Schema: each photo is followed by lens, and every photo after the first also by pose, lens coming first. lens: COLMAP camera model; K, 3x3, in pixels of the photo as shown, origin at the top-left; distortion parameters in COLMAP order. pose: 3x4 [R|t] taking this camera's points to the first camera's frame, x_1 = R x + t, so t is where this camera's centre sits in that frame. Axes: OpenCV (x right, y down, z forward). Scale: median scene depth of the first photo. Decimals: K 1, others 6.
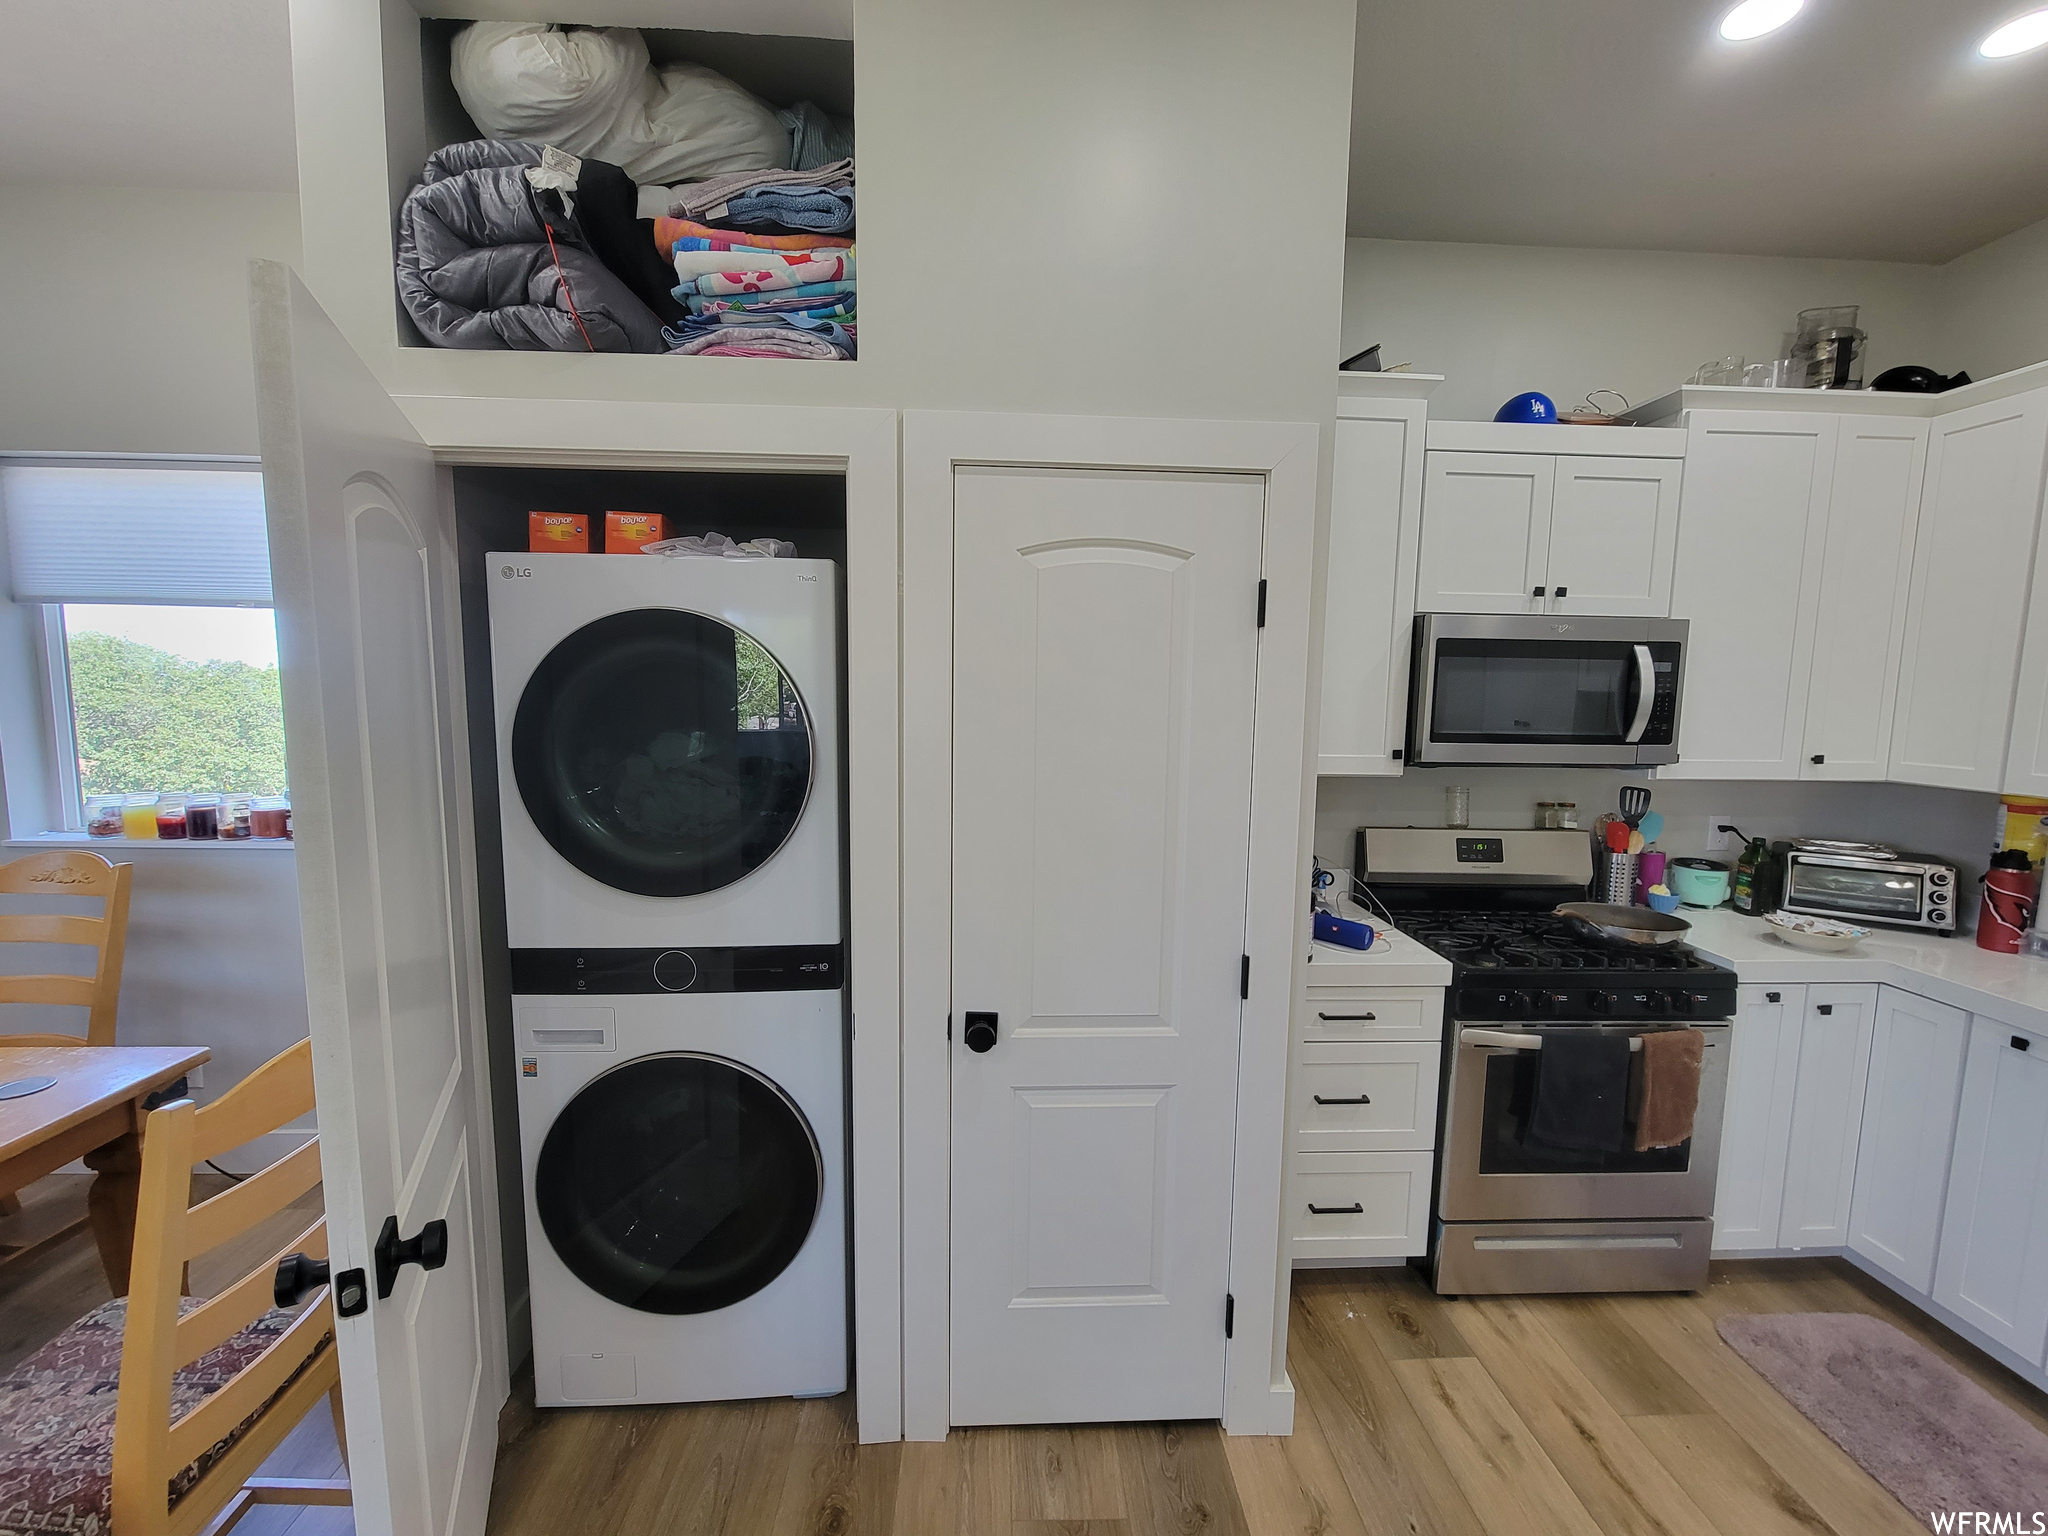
lens RADIAL K [[835.2, 0, 1032.0], [0, 835.2, 775.4], [0, 0, 1]] dist [-0.004352, -0.000033]
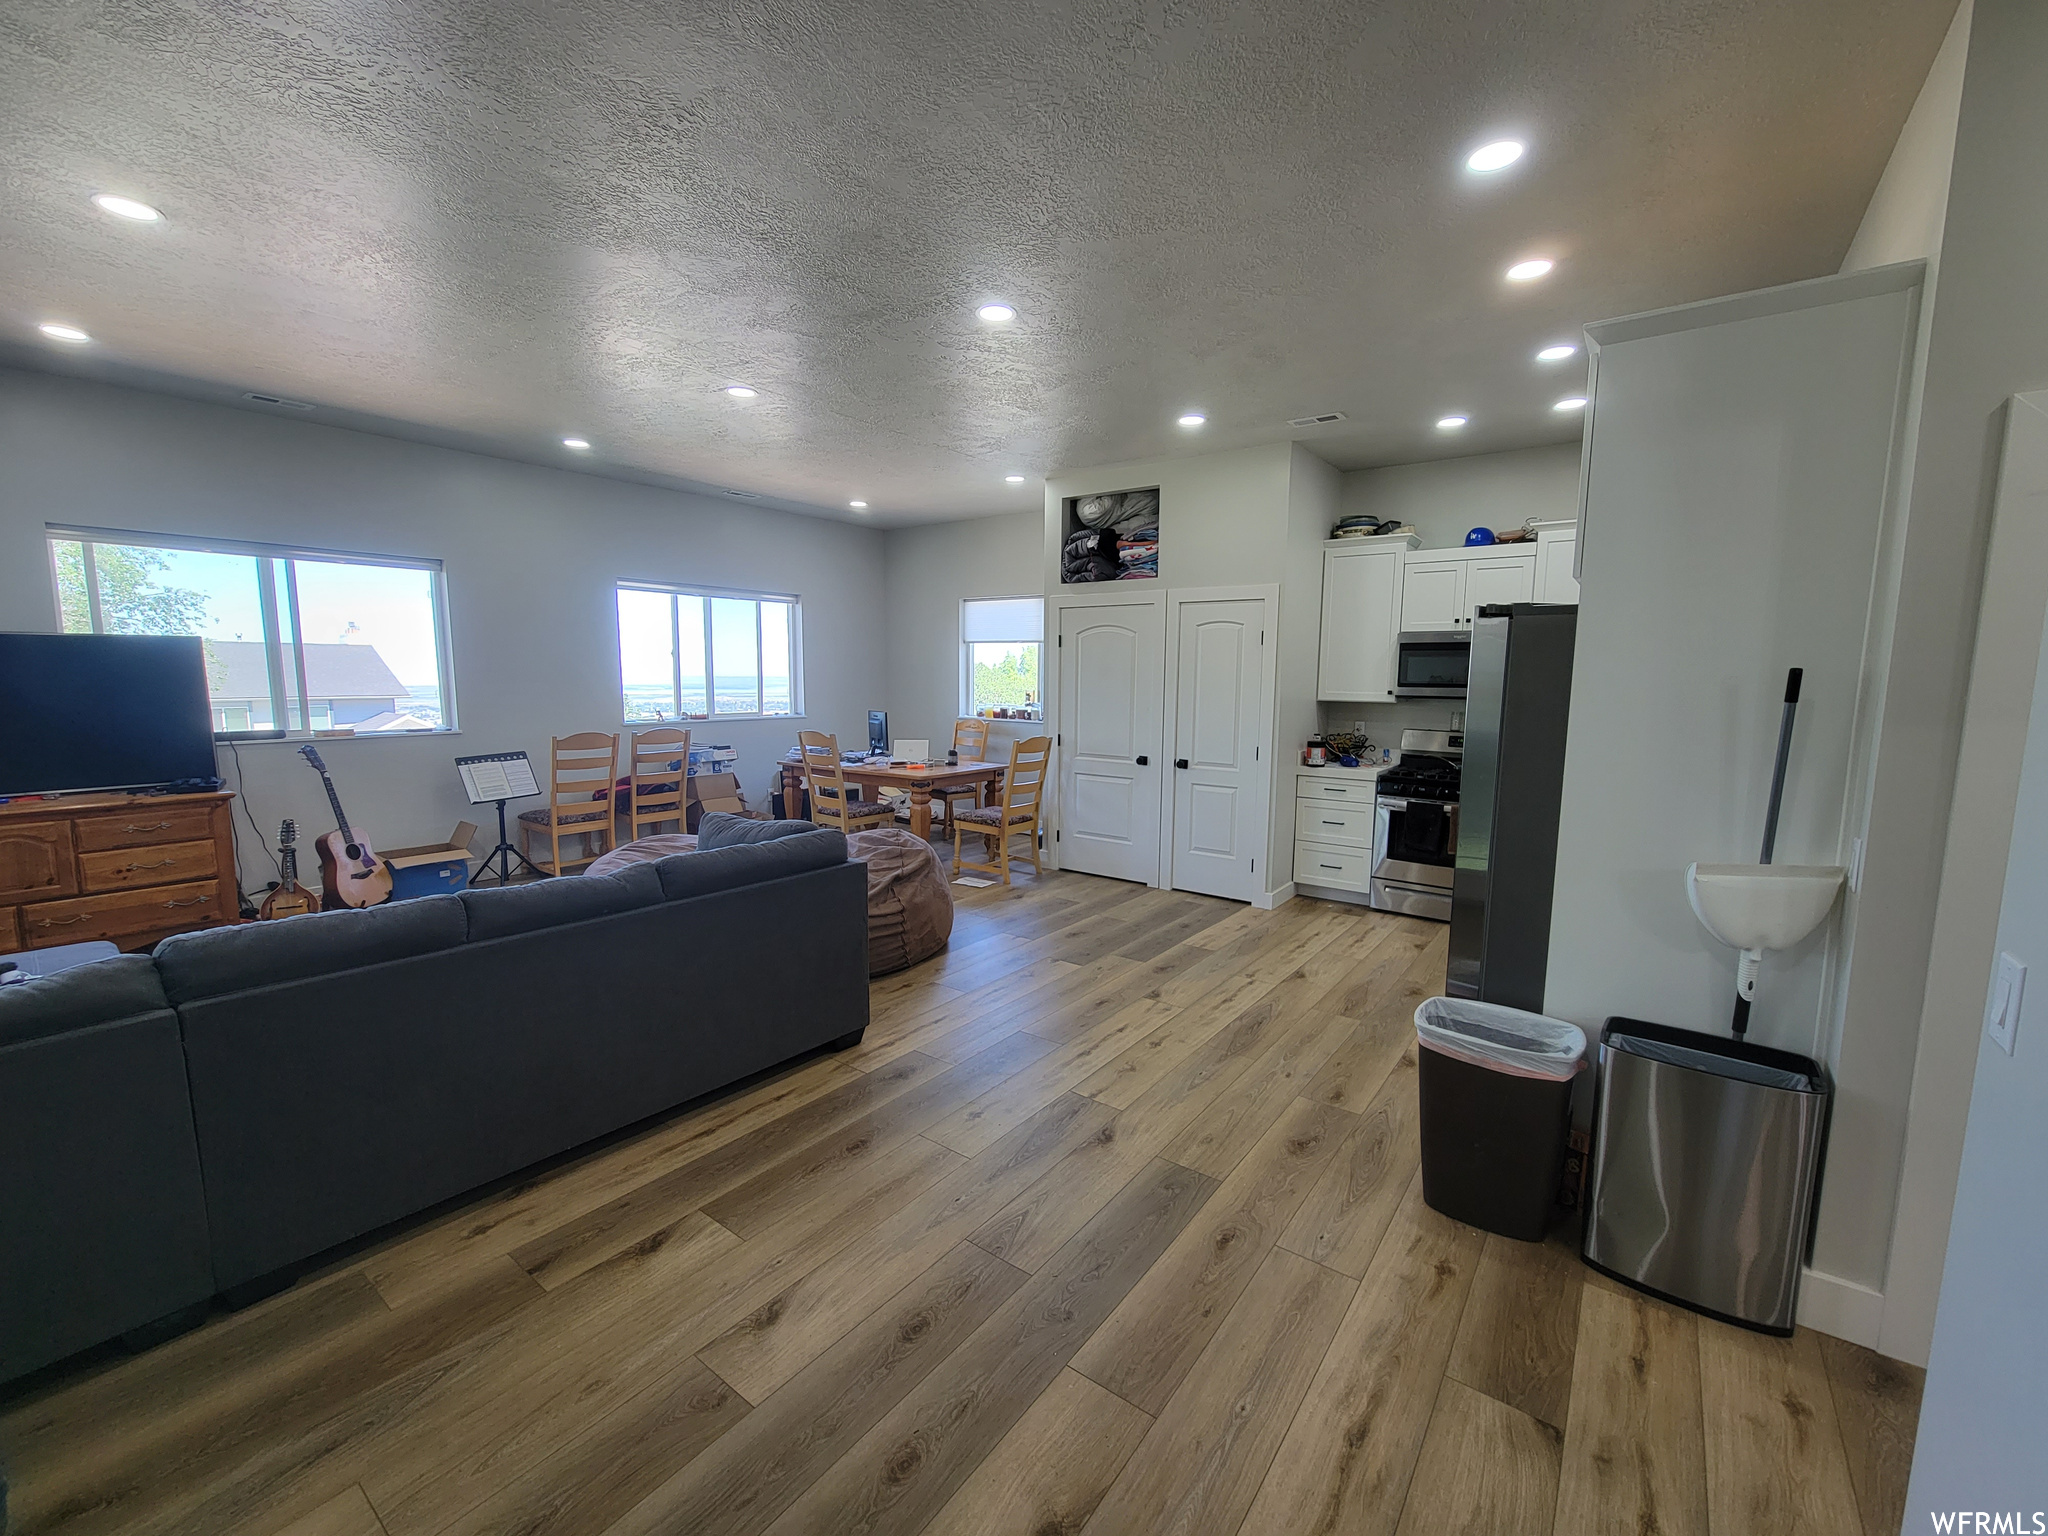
lens RADIAL K [[835.2, 0, 1032.0], [0, 835.2, 775.4], [0, 0, 1]] dist [-0.004352, -0.000033]
pose [[0.771862, 0.070317, -0.631890, 1.644259], [-0.067092, 0.997324, 0.029028, 0.294733], [0.632241, 0.019989, 0.774514, -2.067820]]
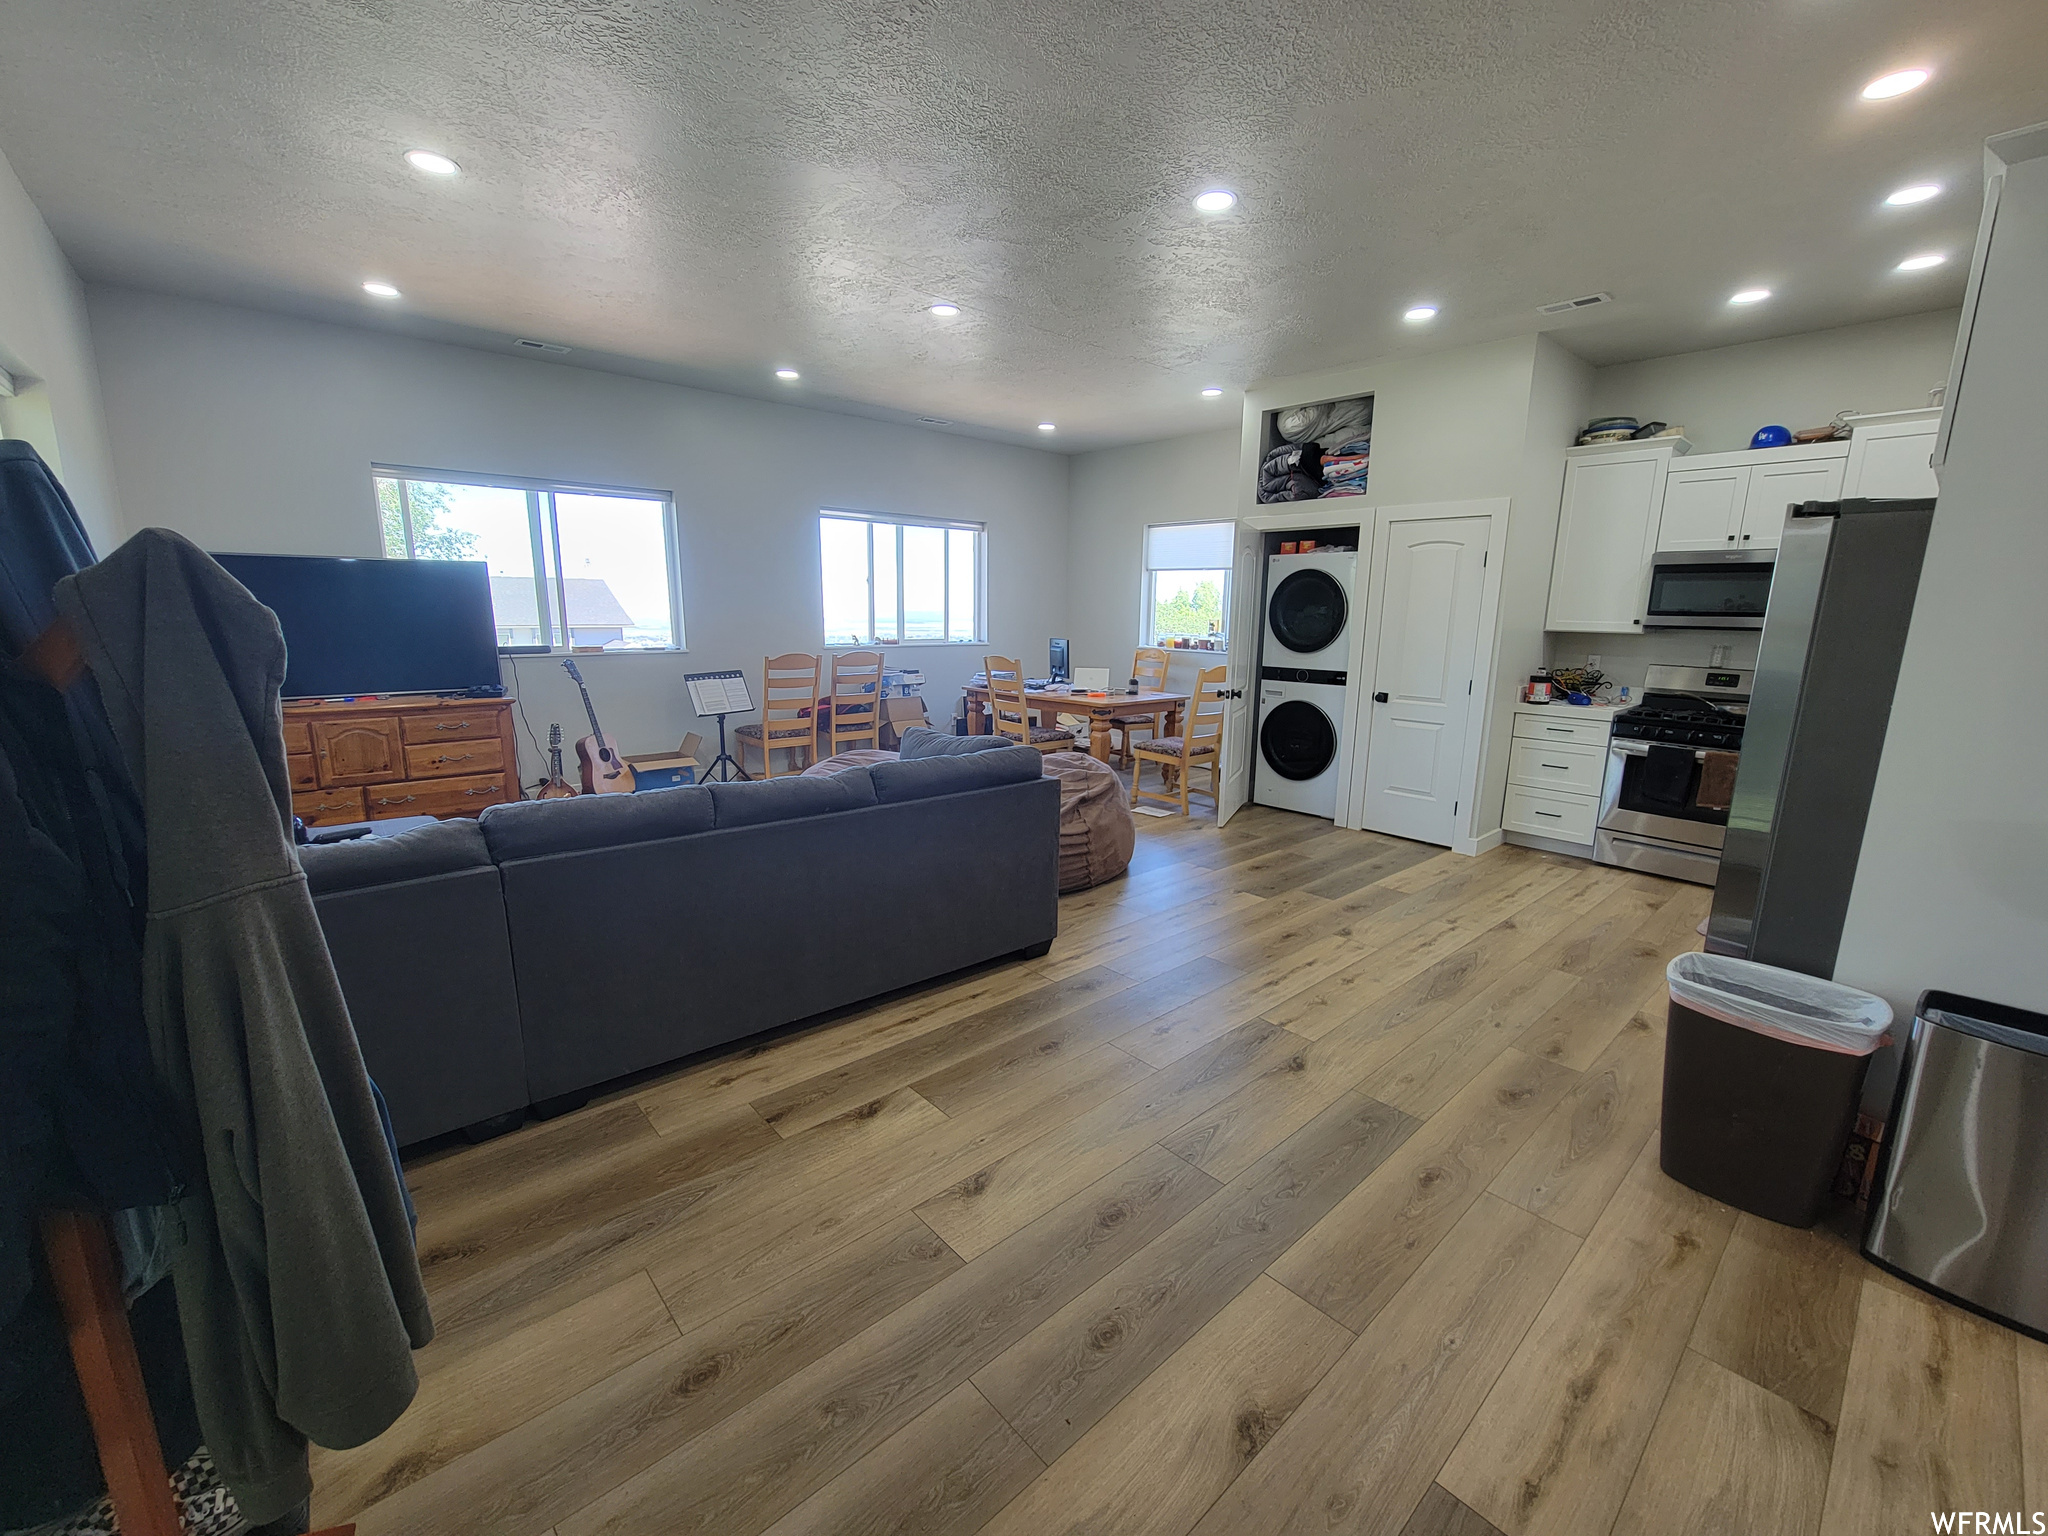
lens RADIAL K [[835.2, 0, 1032.0], [0, 835.2, 775.4], [0, 0, 1]] dist [-0.004352, -0.000033]
pose [[0.630777, 0.148415, -0.761639, 1.592484], [-0.089063, 0.988899, 0.118939, 0.341009], [0.770836, -0.007191, 0.636993, -2.109627]]
